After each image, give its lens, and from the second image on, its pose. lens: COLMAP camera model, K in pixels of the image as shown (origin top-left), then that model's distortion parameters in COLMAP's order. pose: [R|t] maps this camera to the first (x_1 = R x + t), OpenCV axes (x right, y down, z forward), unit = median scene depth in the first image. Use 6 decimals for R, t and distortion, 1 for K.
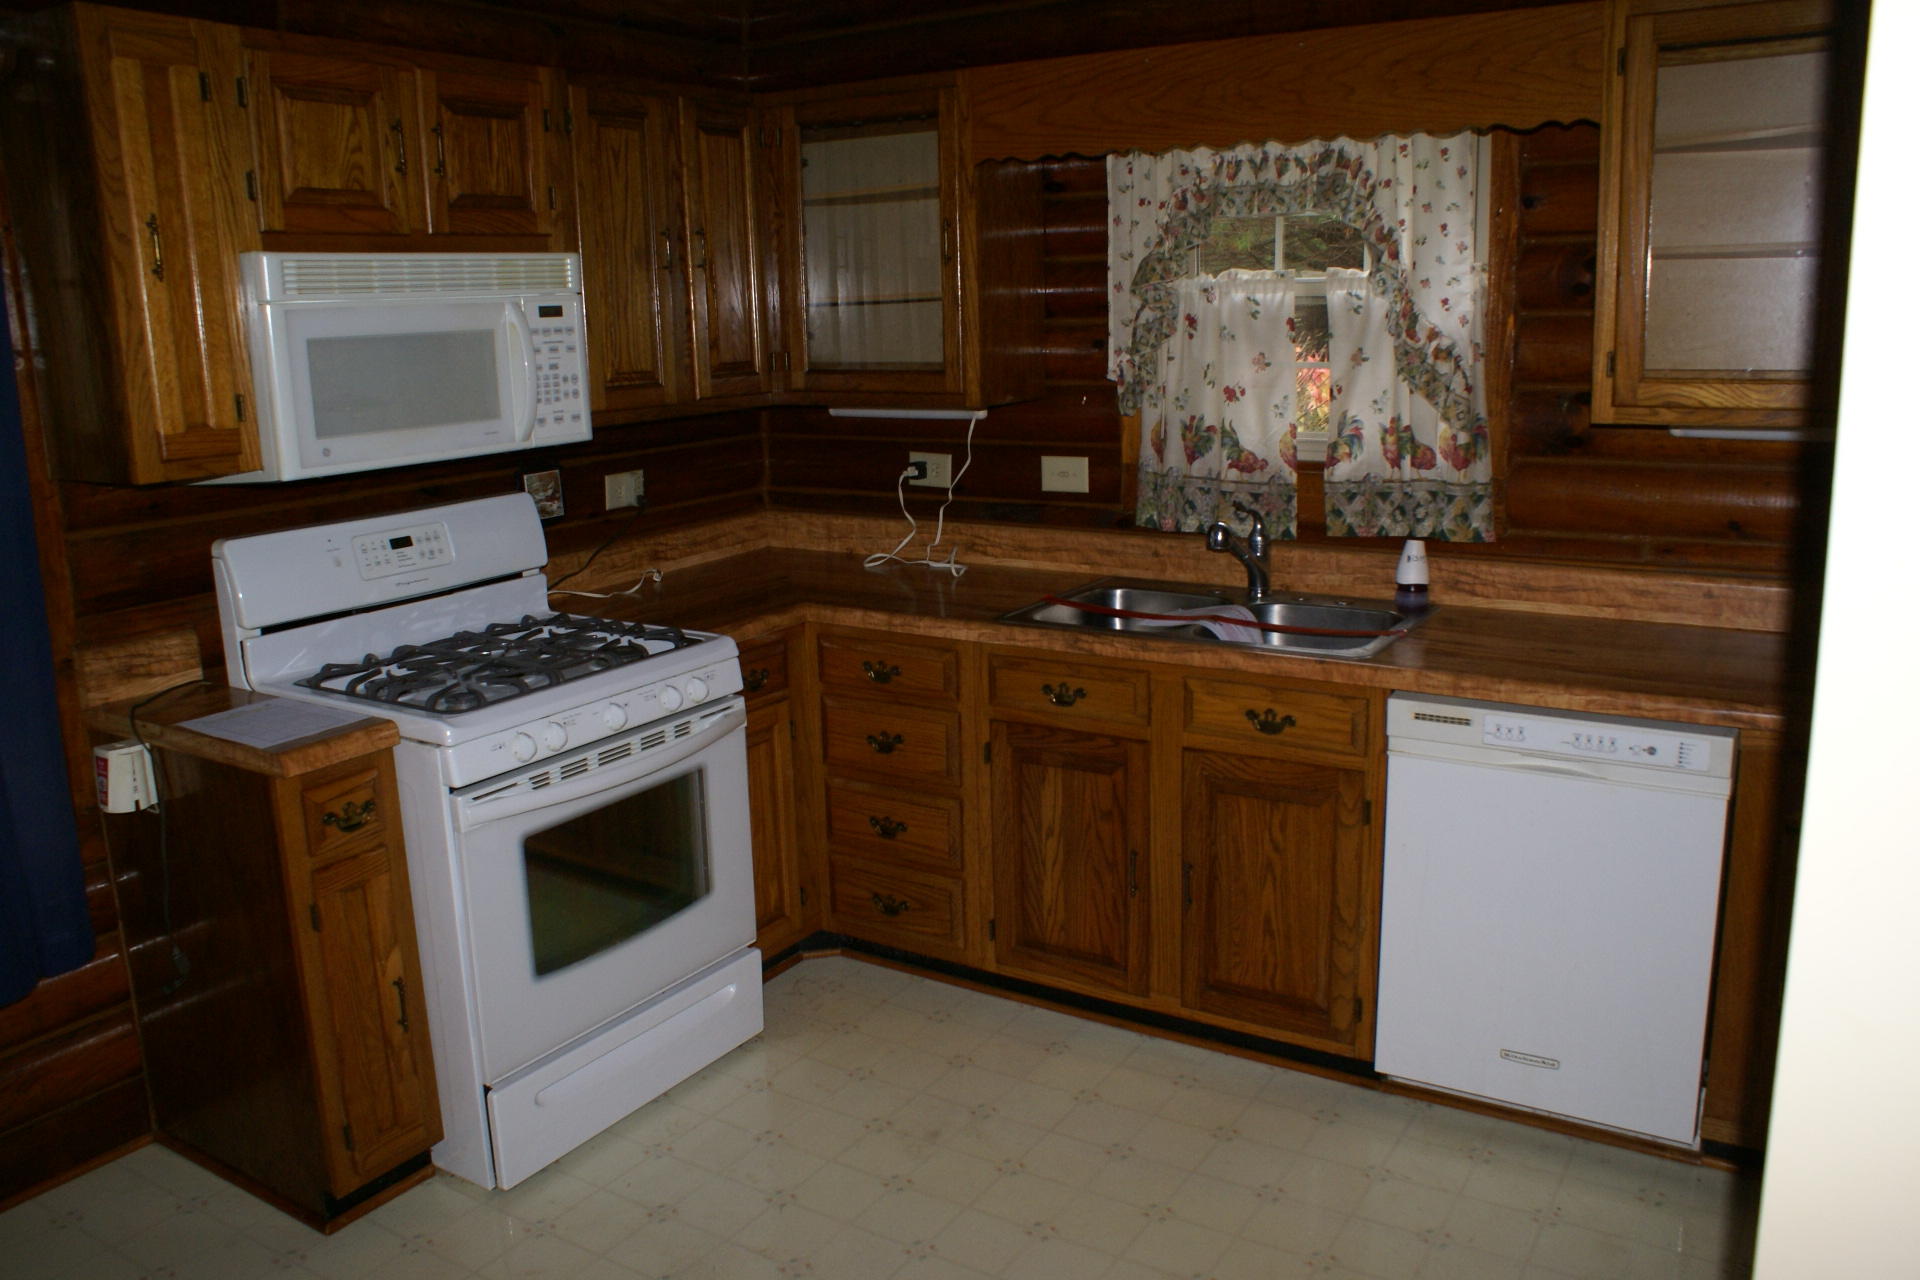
lens RADIAL K [[1512.6, 0, 957.2], [0, 1512.6, 638.8], [0, 0, 1]] dist [-0.140991, 0.101372]
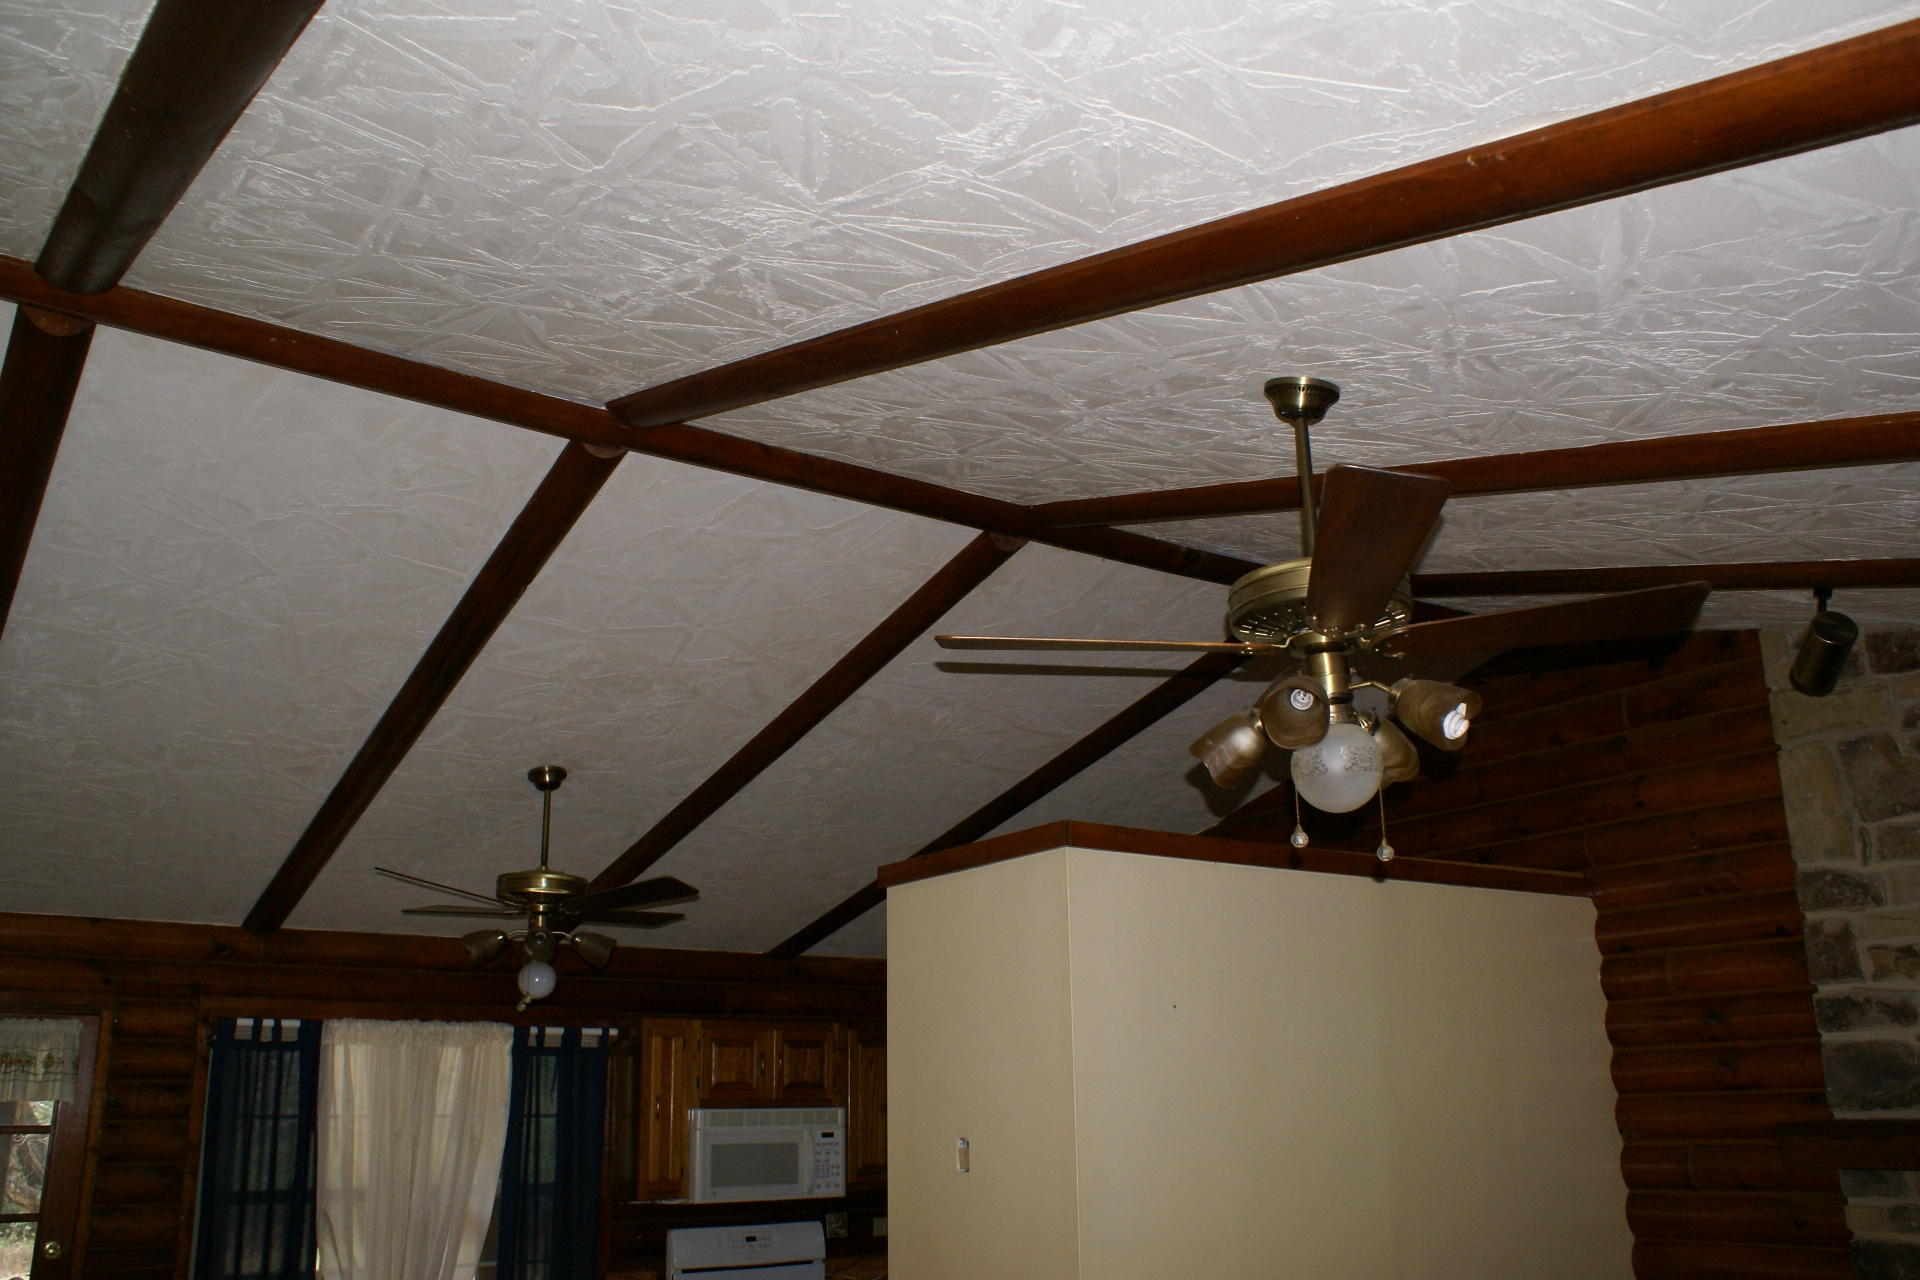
lens RADIAL K [[1603.3, 0, 959.5], [0, 1603.3, 626.3], [0, 0, 1]] dist [-0.133713, 0.107811]
pose [[0.927117, -0.094587, -0.362638, 0.931033], [-0.090193, 0.882875, -0.460866, 0.198119], [0.363756, 0.459984, 0.809998, -1.313246]]
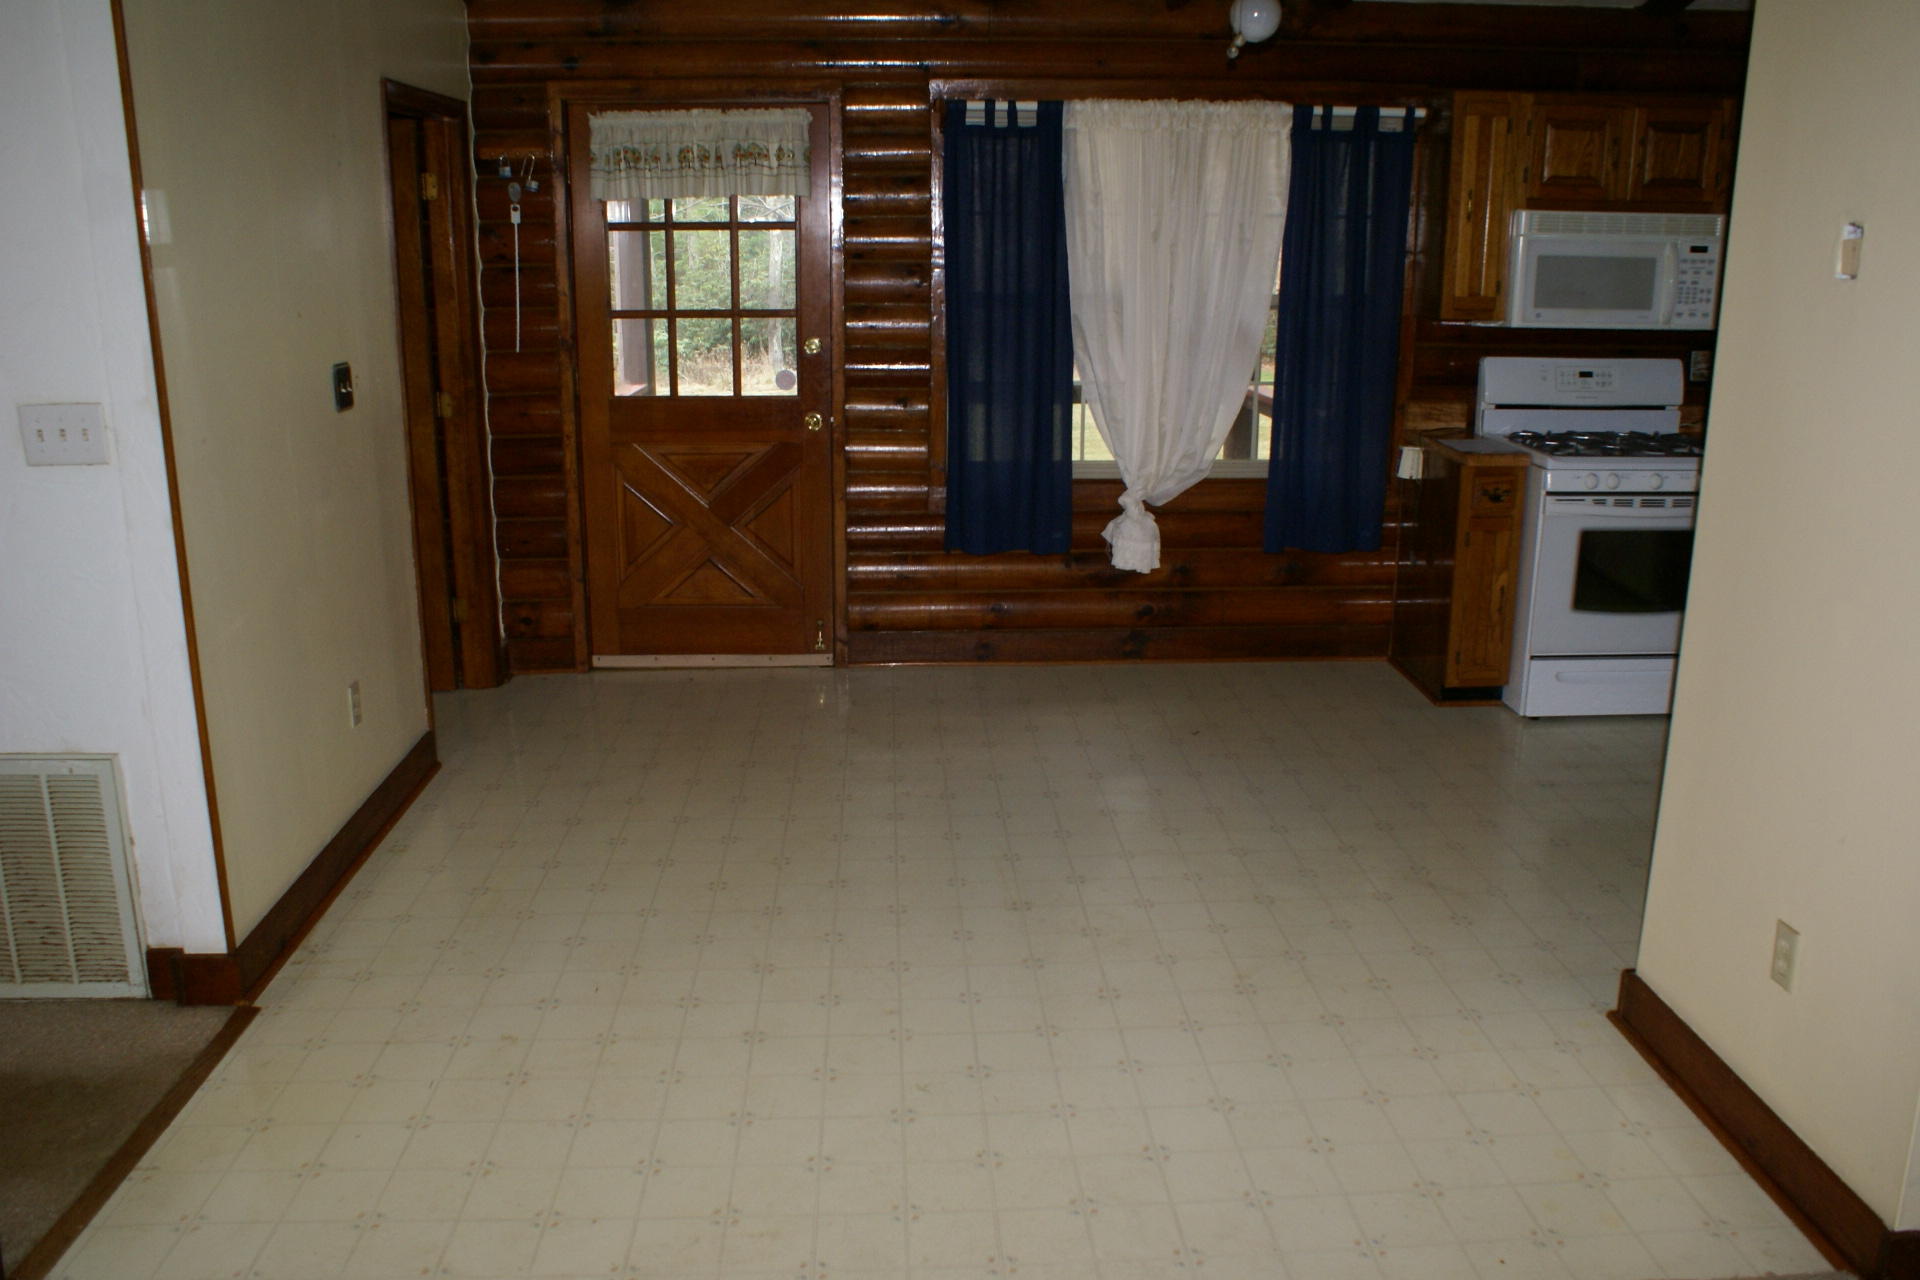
lens RADIAL K [[1512.6, 0, 965.8], [0, 1512.6, 639.0], [0, 0, 1]] dist [-0.140991, 0.101372]
pose [[0.575966, 0.239839, -0.781499, 0.725825], [-0.191642, 0.968967, 0.156132, 0.121017], [0.794693, 0.059841, 0.604055, -0.705257]]
